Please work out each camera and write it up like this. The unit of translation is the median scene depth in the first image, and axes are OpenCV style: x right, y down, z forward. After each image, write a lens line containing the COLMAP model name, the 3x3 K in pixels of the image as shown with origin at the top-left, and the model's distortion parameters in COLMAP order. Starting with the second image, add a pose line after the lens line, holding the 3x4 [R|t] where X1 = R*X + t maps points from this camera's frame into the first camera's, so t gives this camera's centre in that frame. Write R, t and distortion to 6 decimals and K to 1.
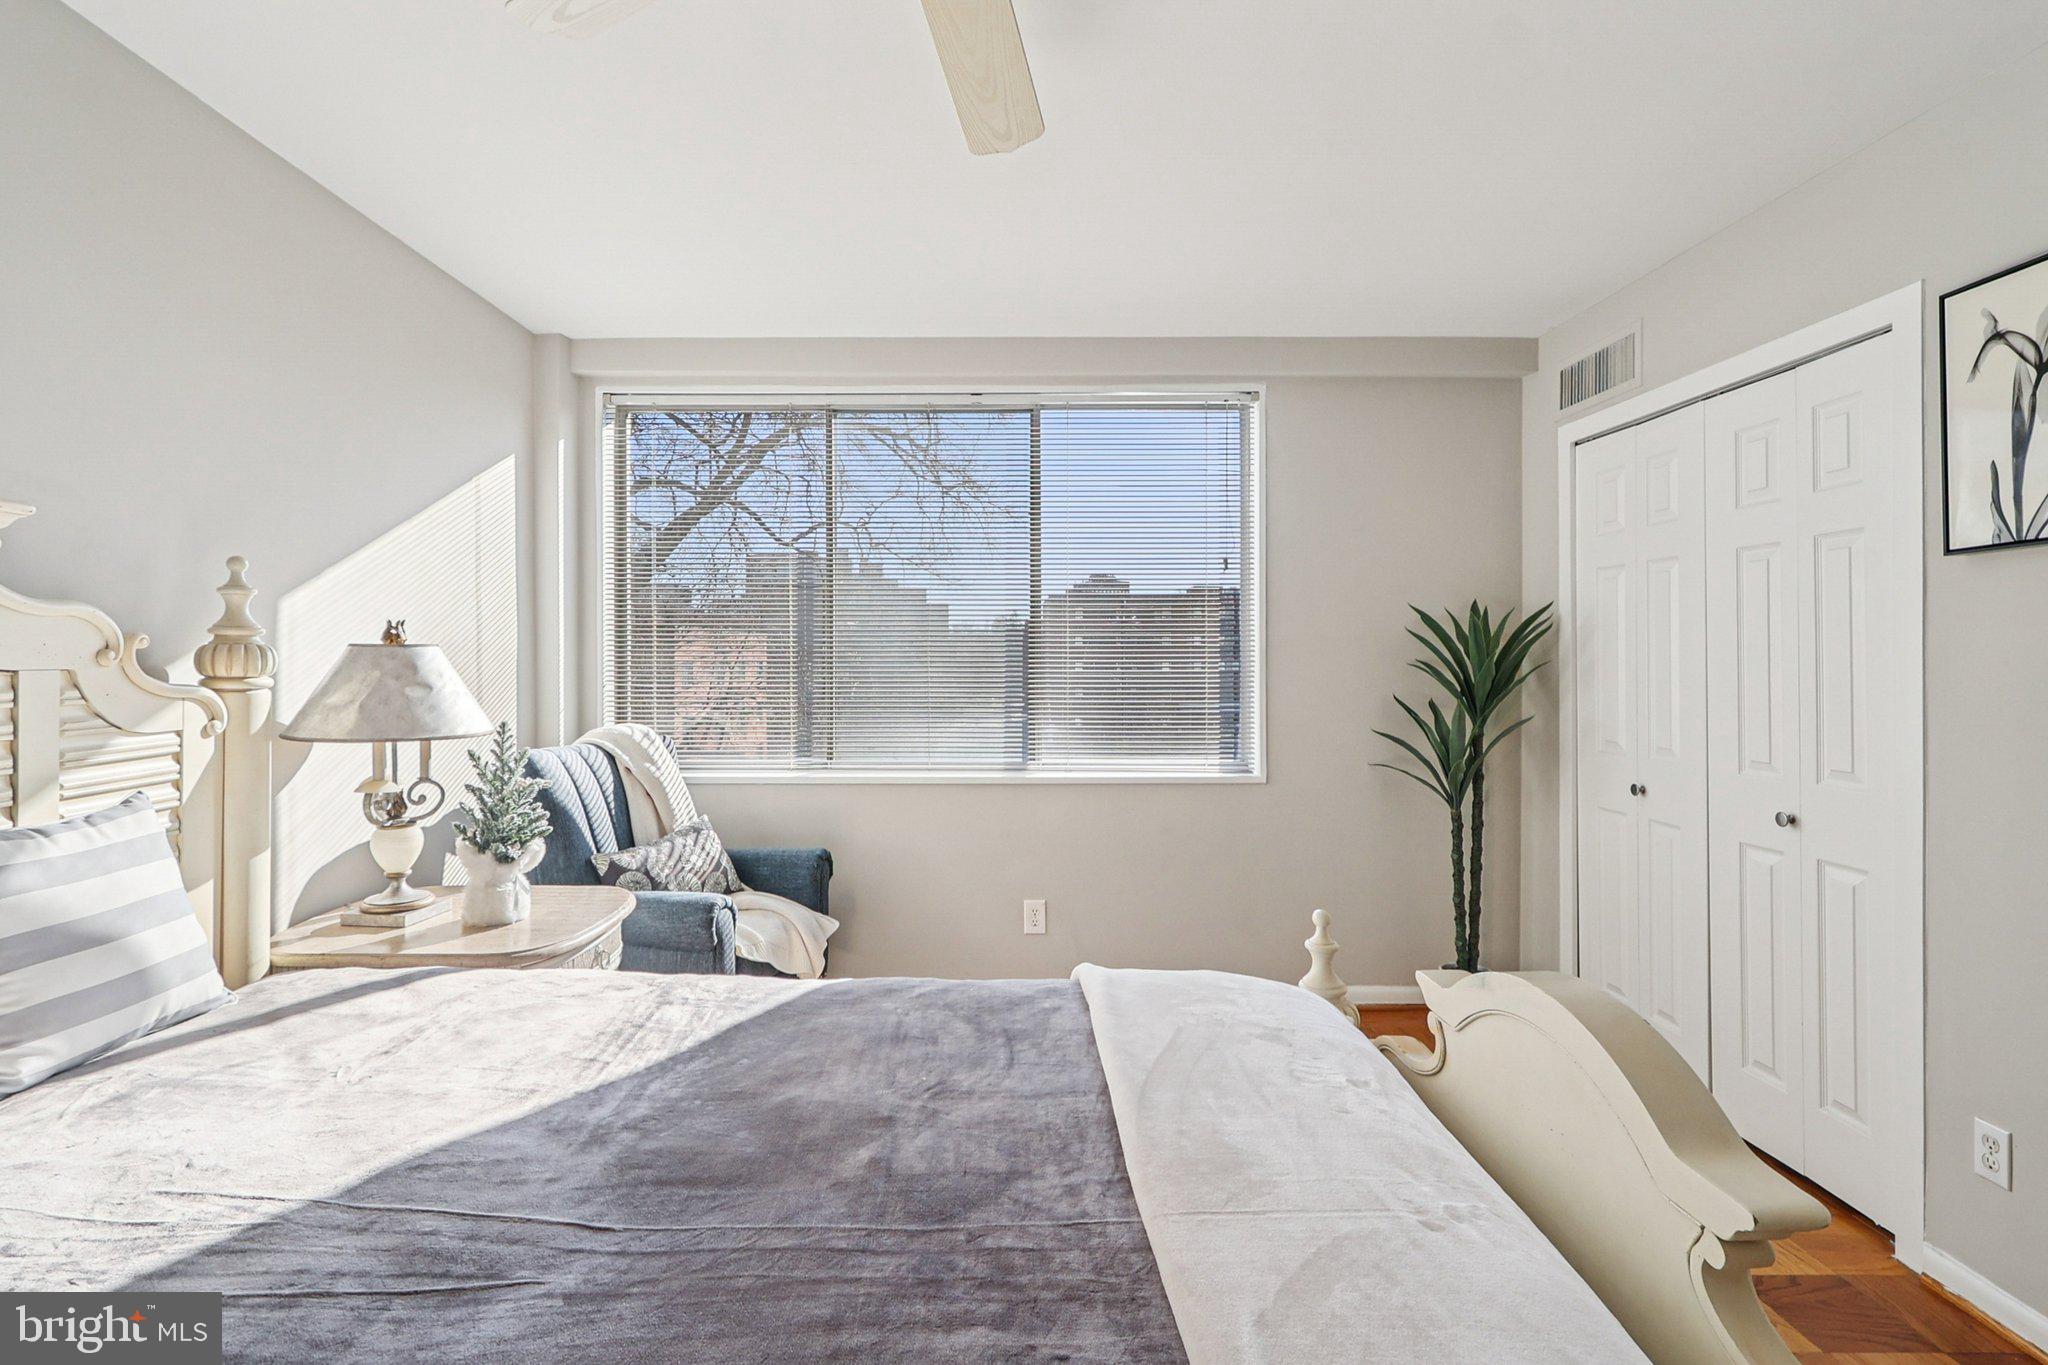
lens RADIAL K [[977.0, 0, 992.1], [0, 977.0, 655.4], [0, 0, 1]] dist [0.001374, -0.000193]
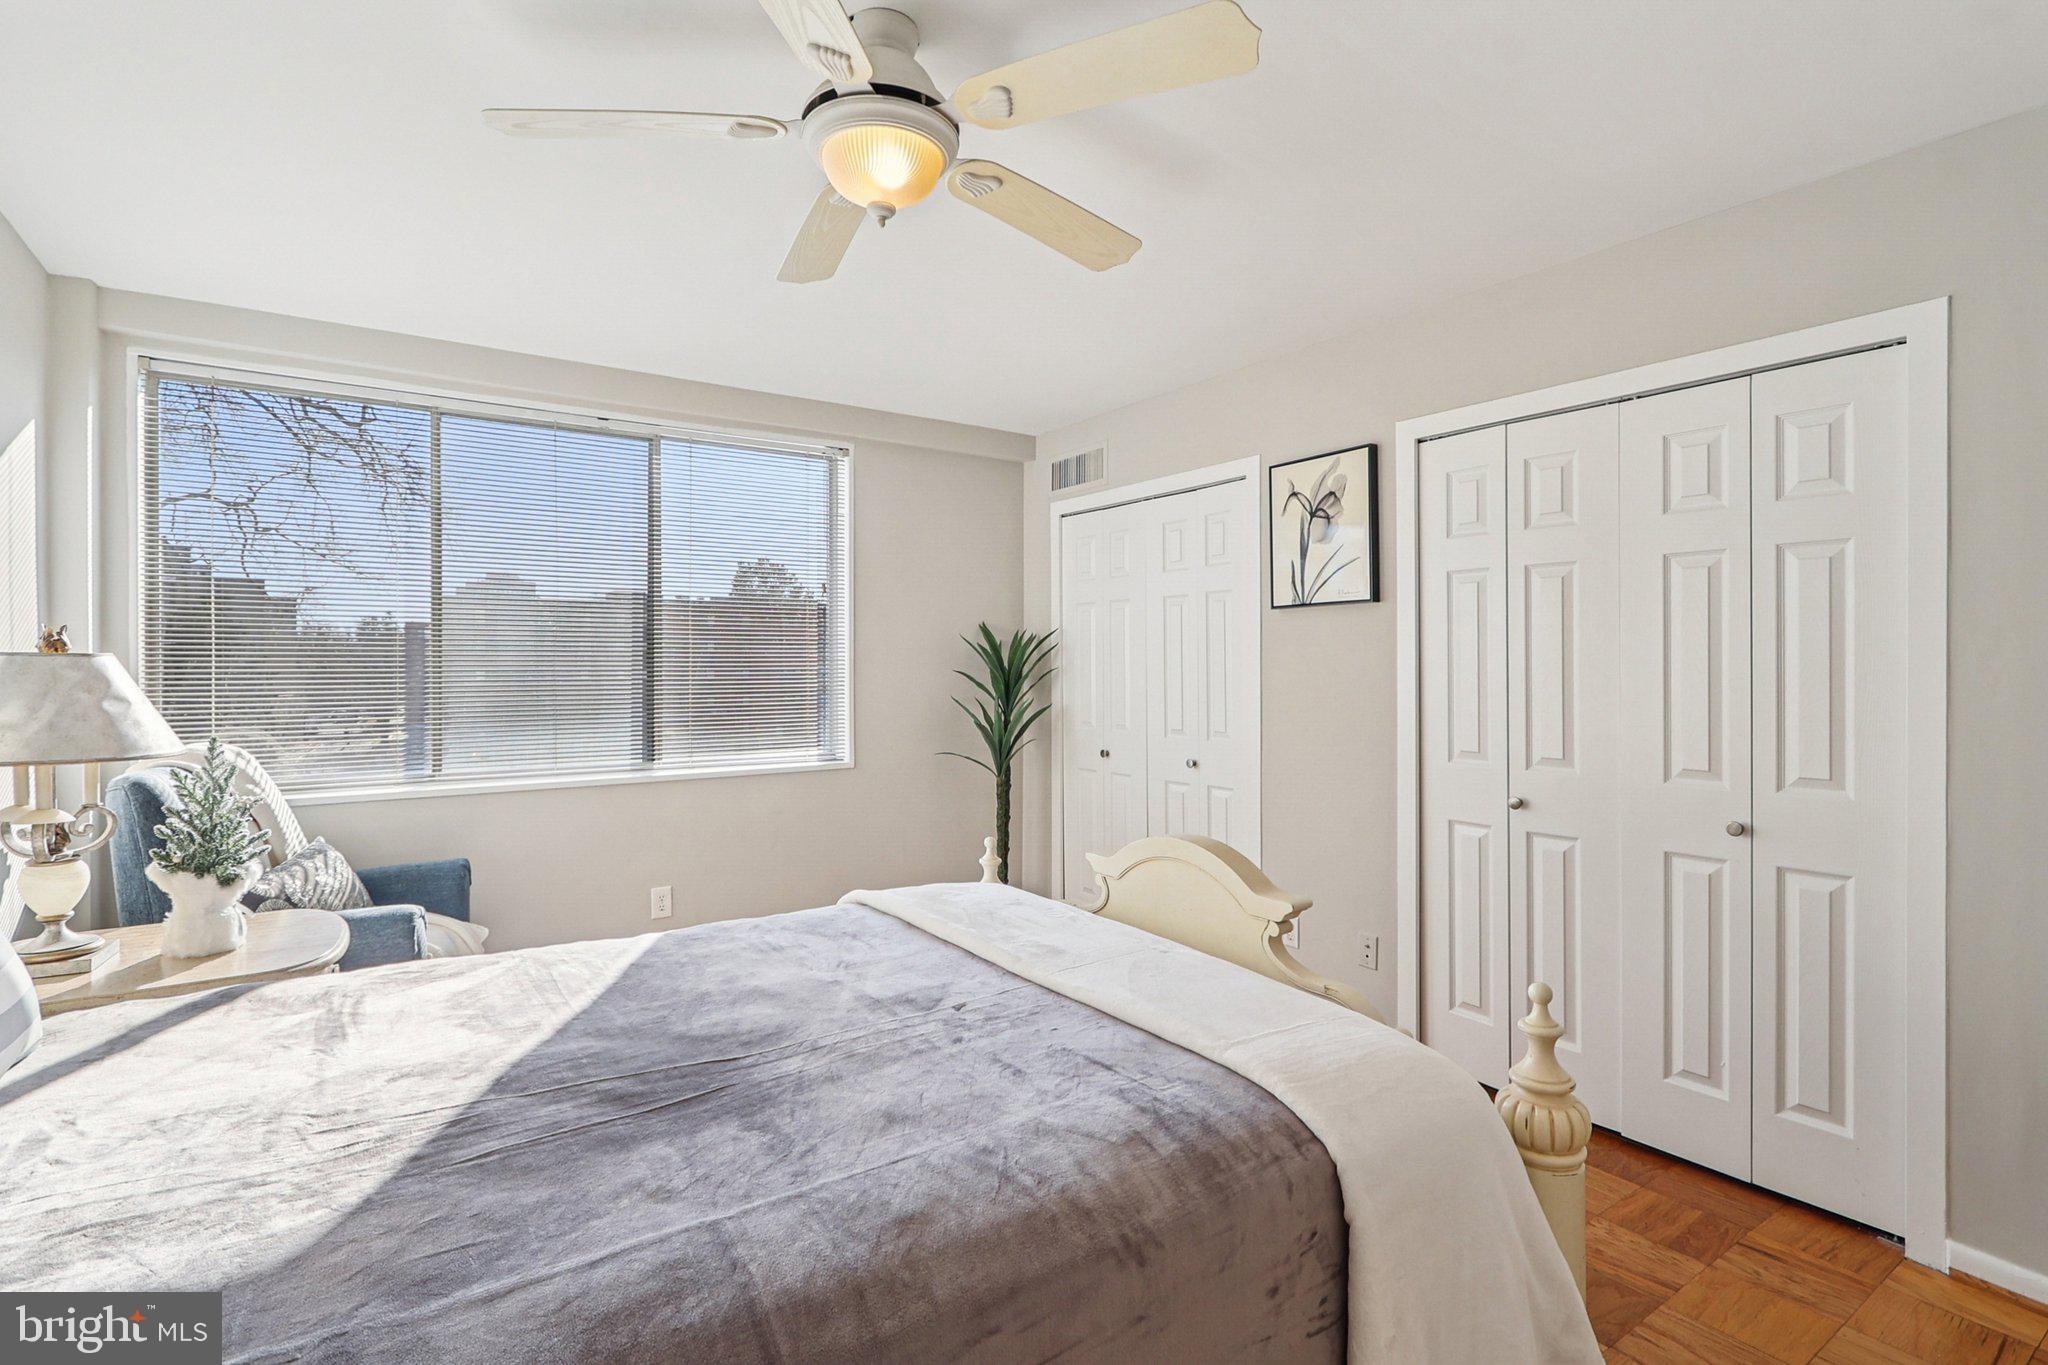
lens RADIAL K [[961.4, 0, 1014.9], [0, 961.4, 668.3], [0, 0, 1]] dist [0.003351, -0.000303]
pose [[0.826507, -0.003875, 0.562913, -0.302789], [0.000982, 0.999985, 0.005443, -0.001485], [-0.562926, -0.003945, 0.826498, -0.150237]]
